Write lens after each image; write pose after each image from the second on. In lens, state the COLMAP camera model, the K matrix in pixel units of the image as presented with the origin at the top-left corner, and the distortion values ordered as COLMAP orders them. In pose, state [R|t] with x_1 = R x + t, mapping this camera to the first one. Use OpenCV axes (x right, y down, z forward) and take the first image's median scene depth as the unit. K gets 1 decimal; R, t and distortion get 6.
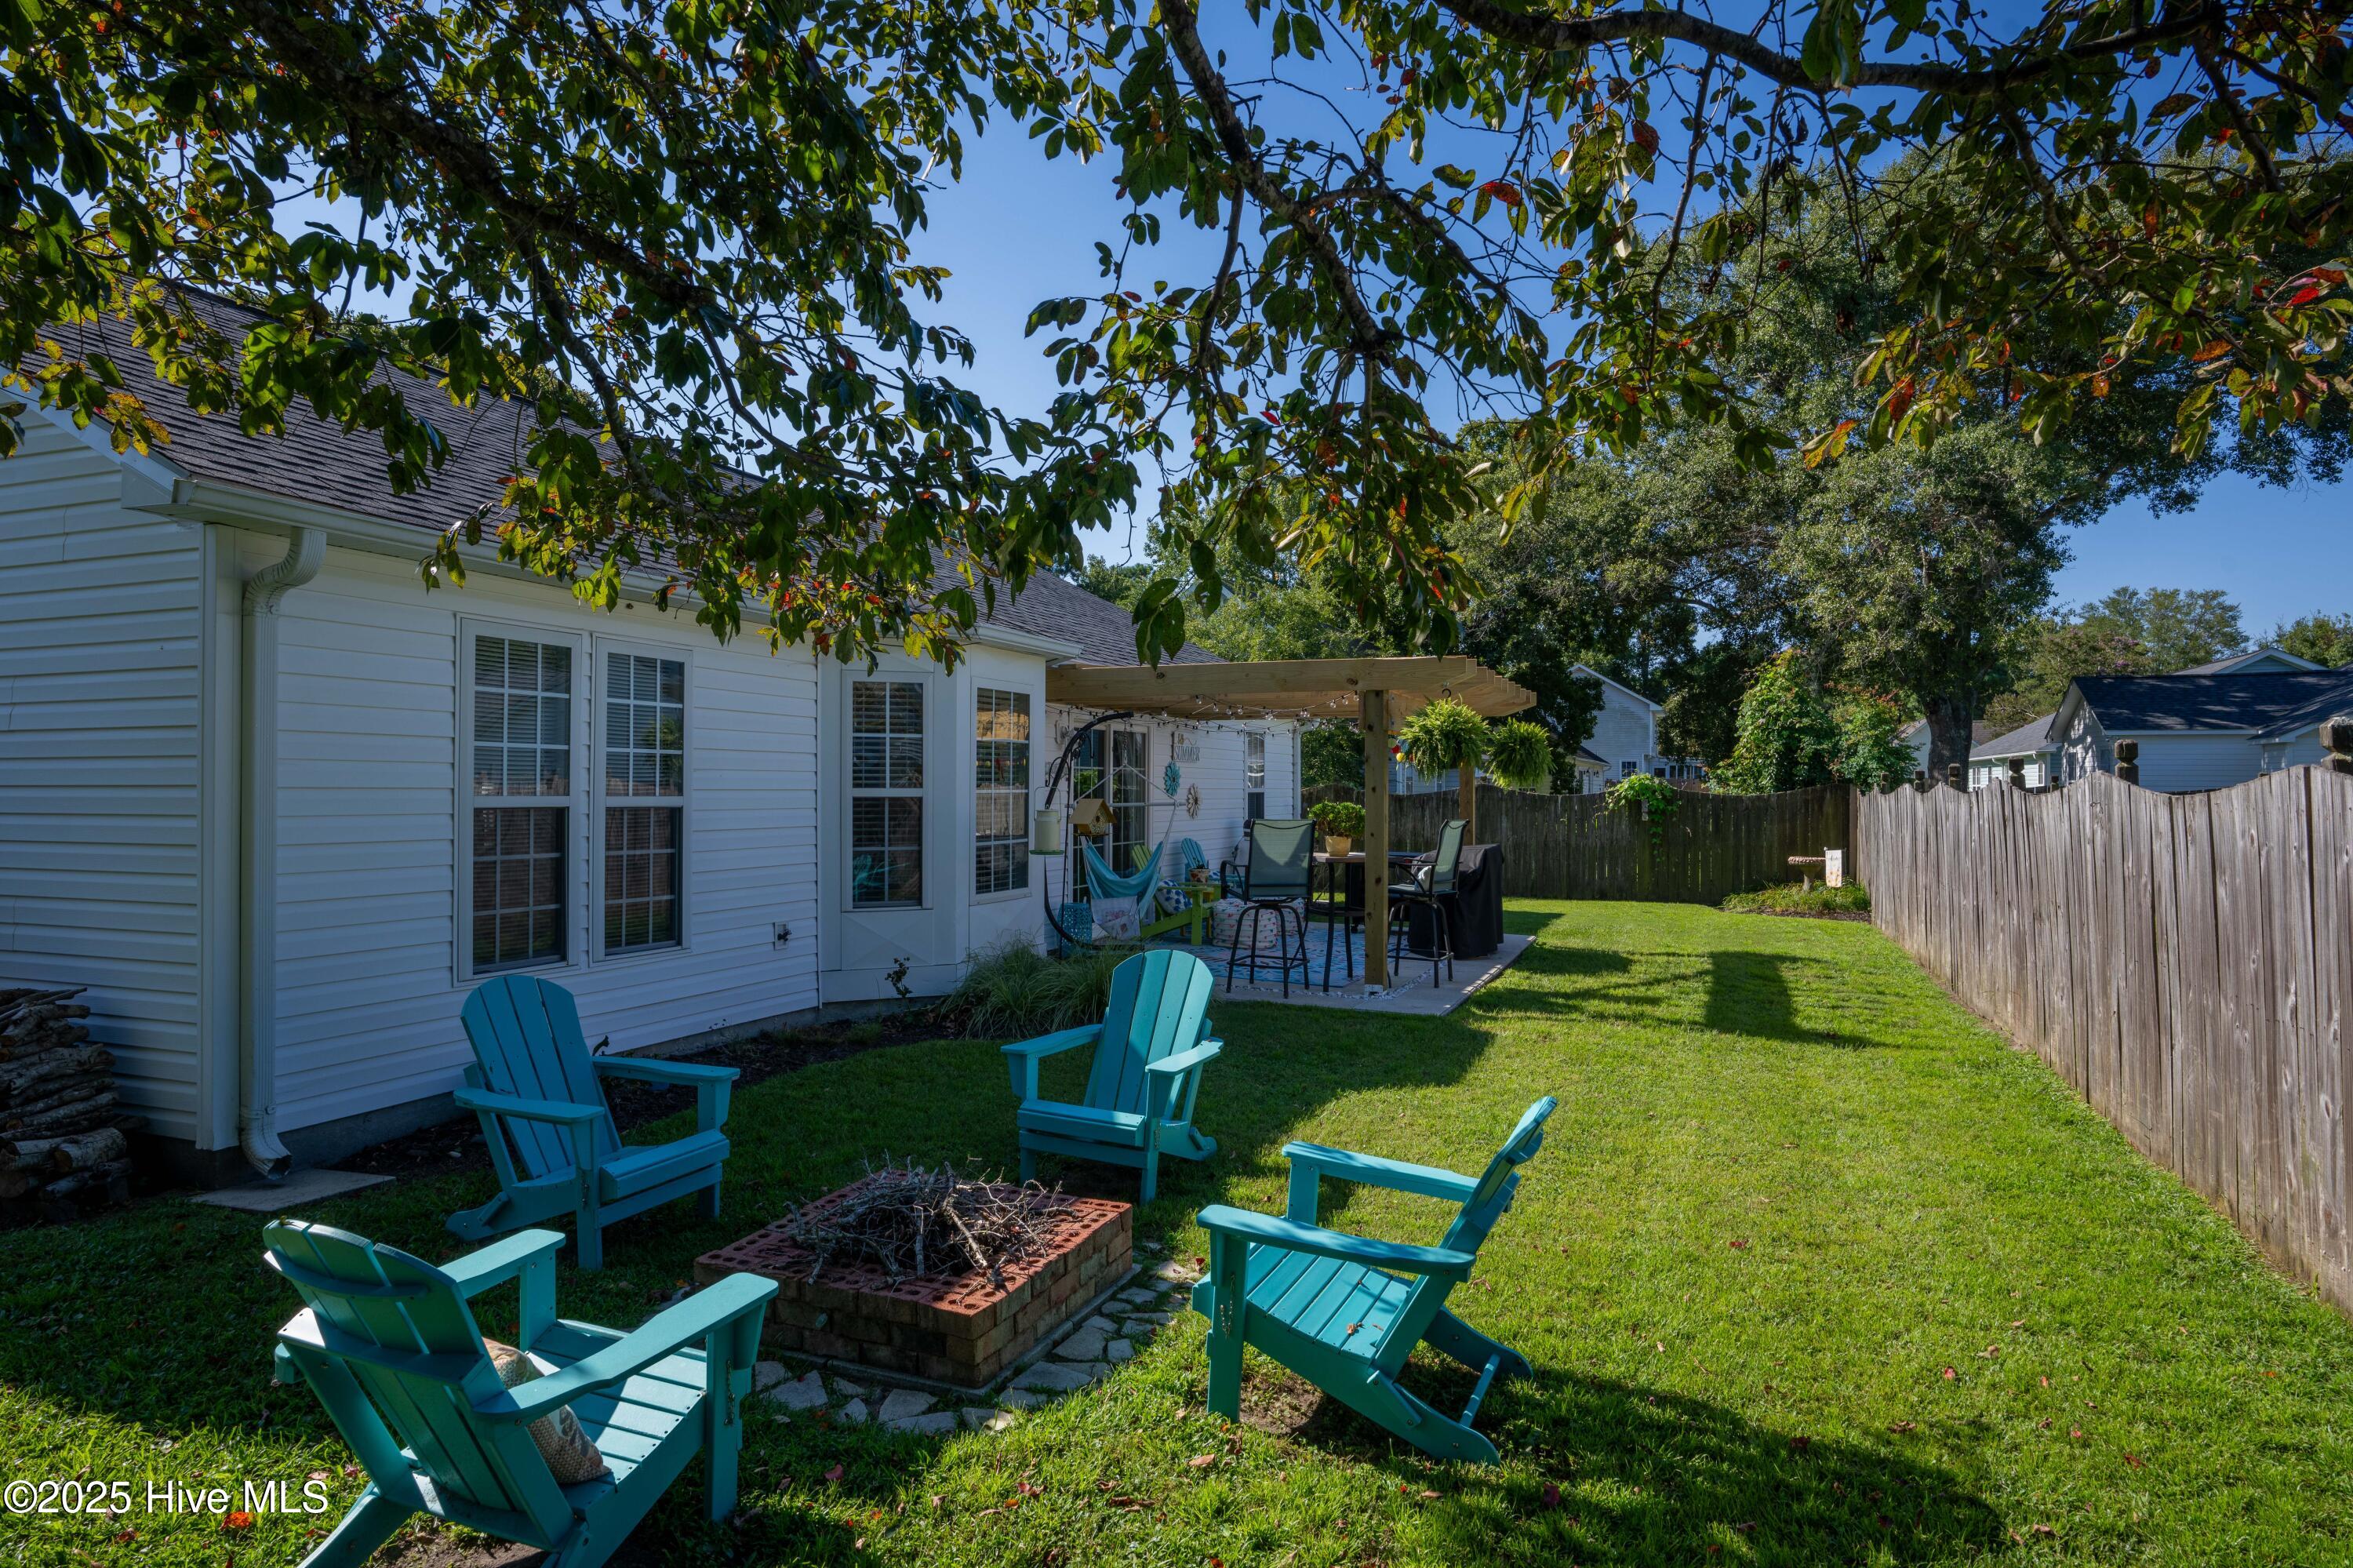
lens RADIAL K [[1356.4, 0, 1182.9], [0, 1356.4, 787.2], [0, 0, 1]] dist [-0.000581, 0.000231]
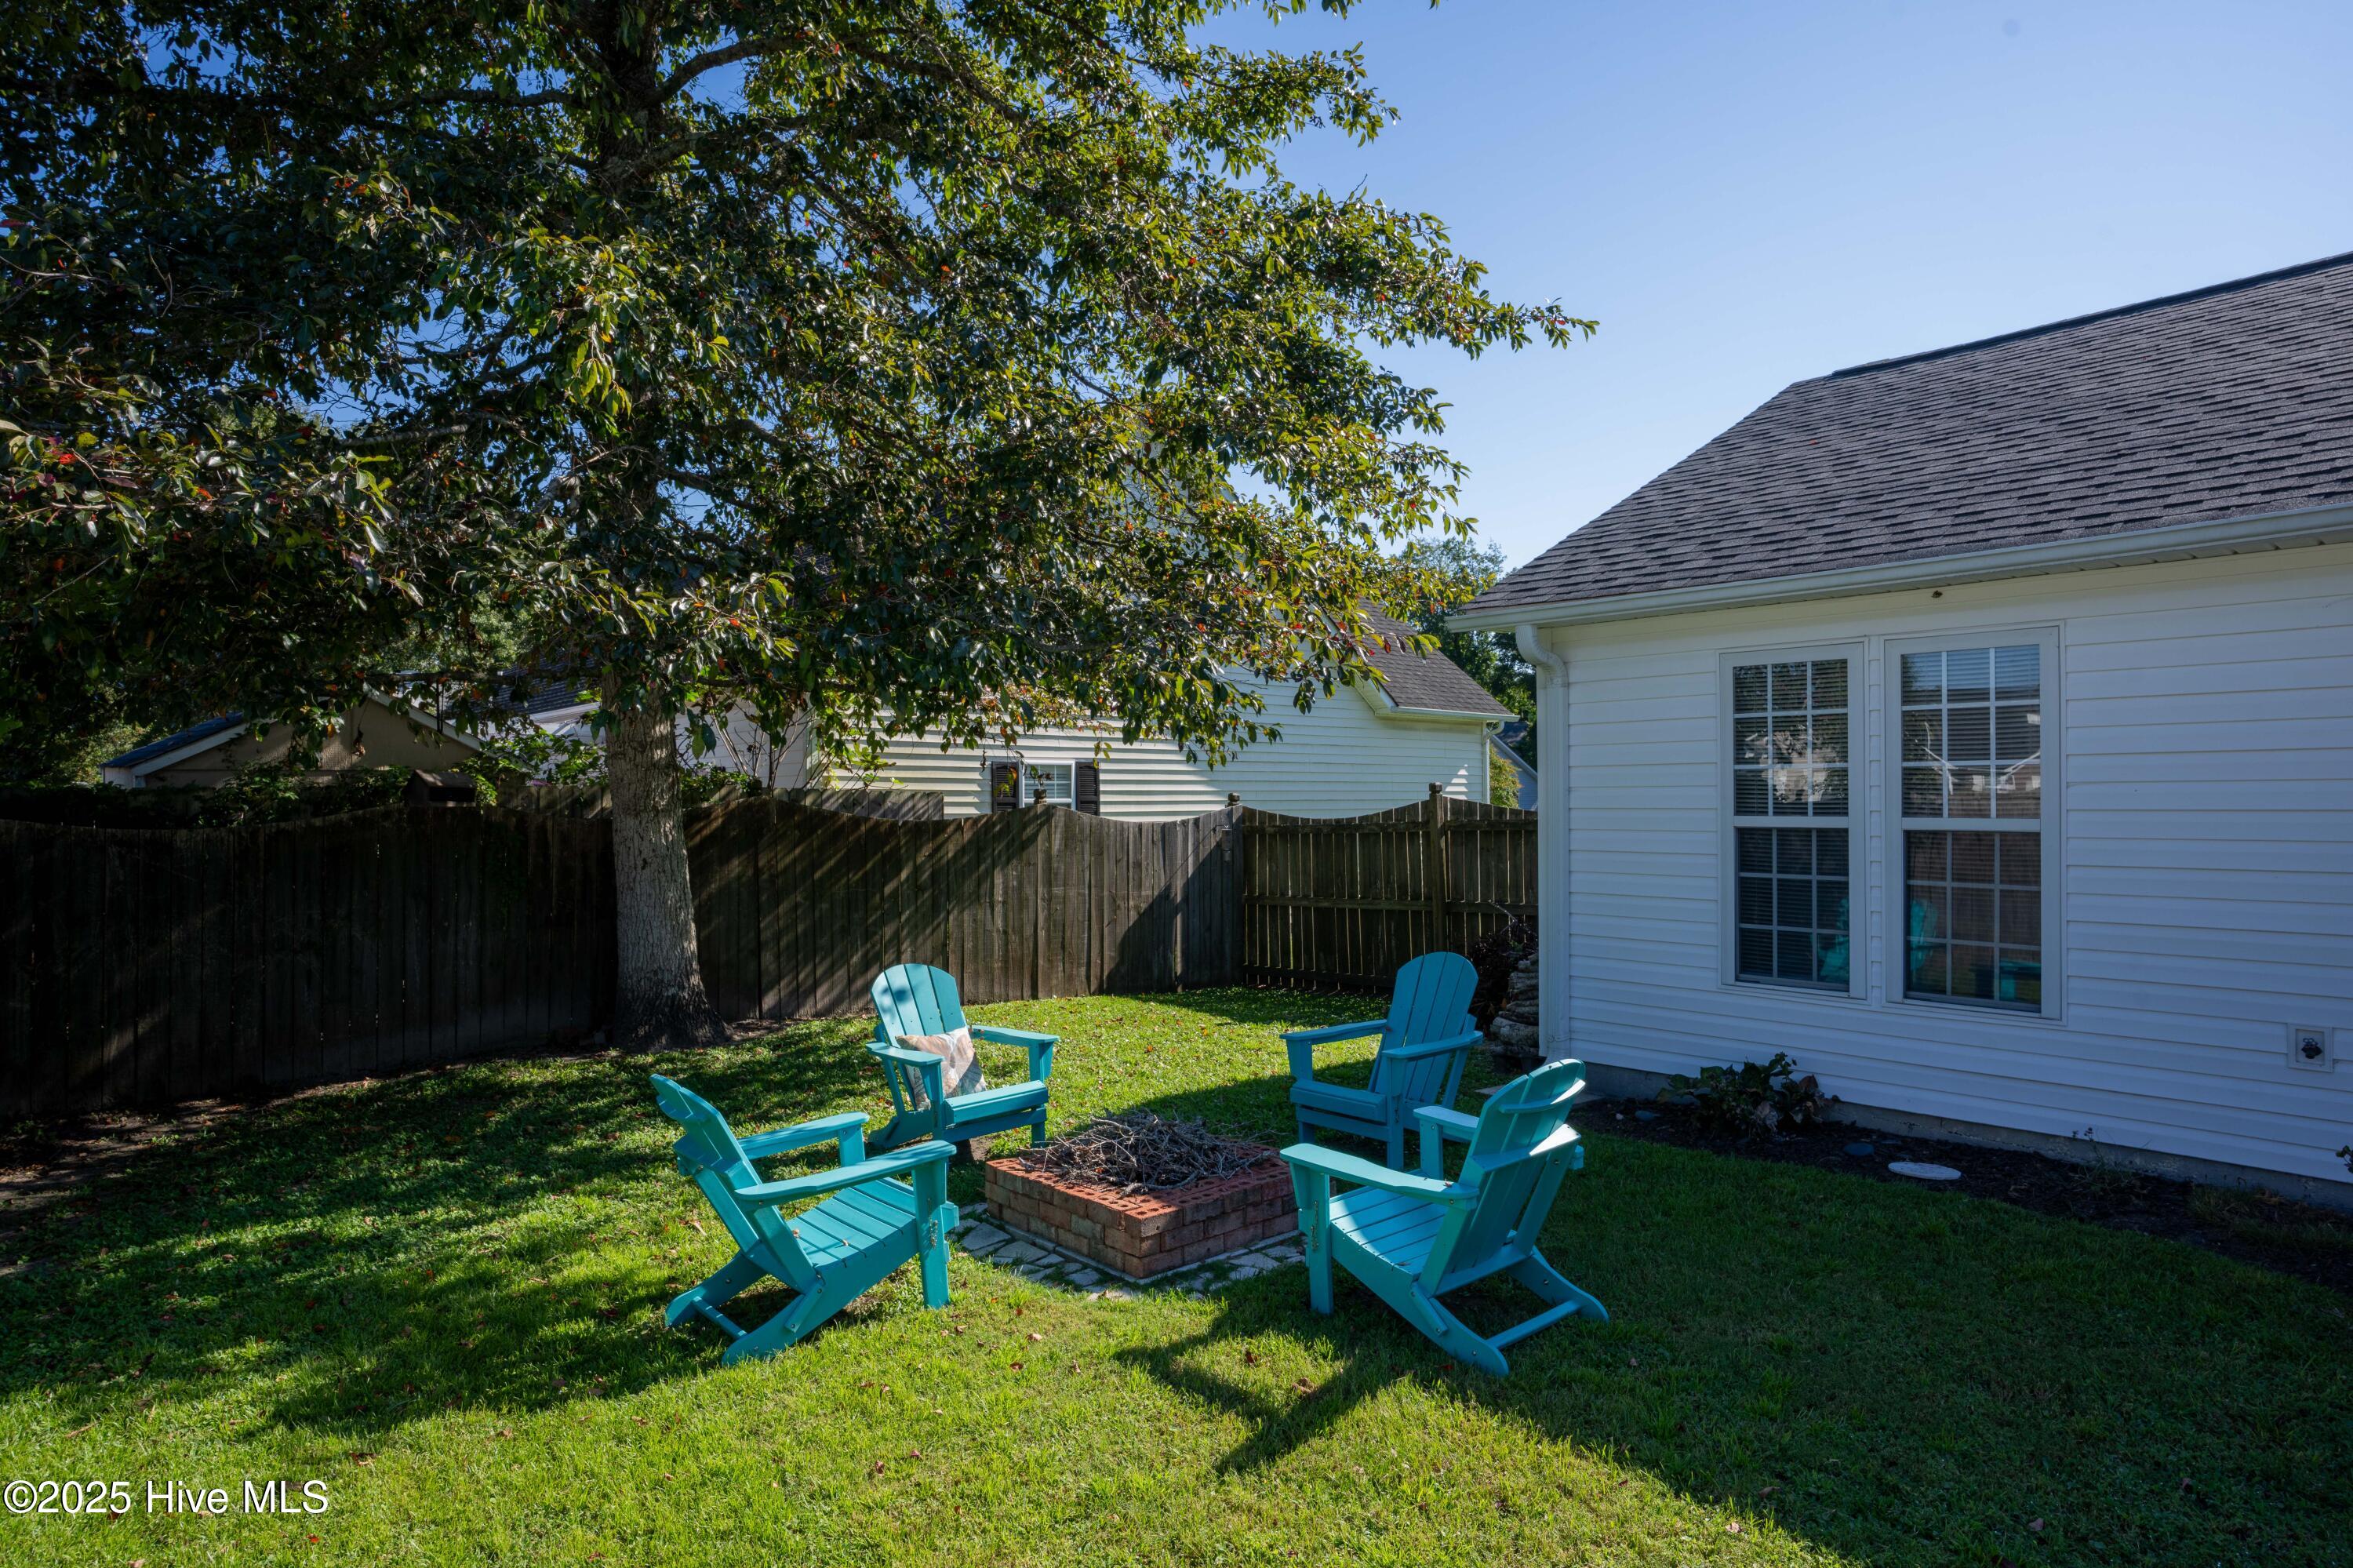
lens RADIAL K [[1336.5, 0, 1176.1], [0, 1336.5, 789.4], [0, 0, 1]] dist [-0.006410, 0.000450]
pose [[-0.435430, -0.002773, -0.900218, 0.866667], [-0.004311, 0.999990, -0.000995, -0.015692], [0.900212, 0.003448, -0.435438, 1.471605]]
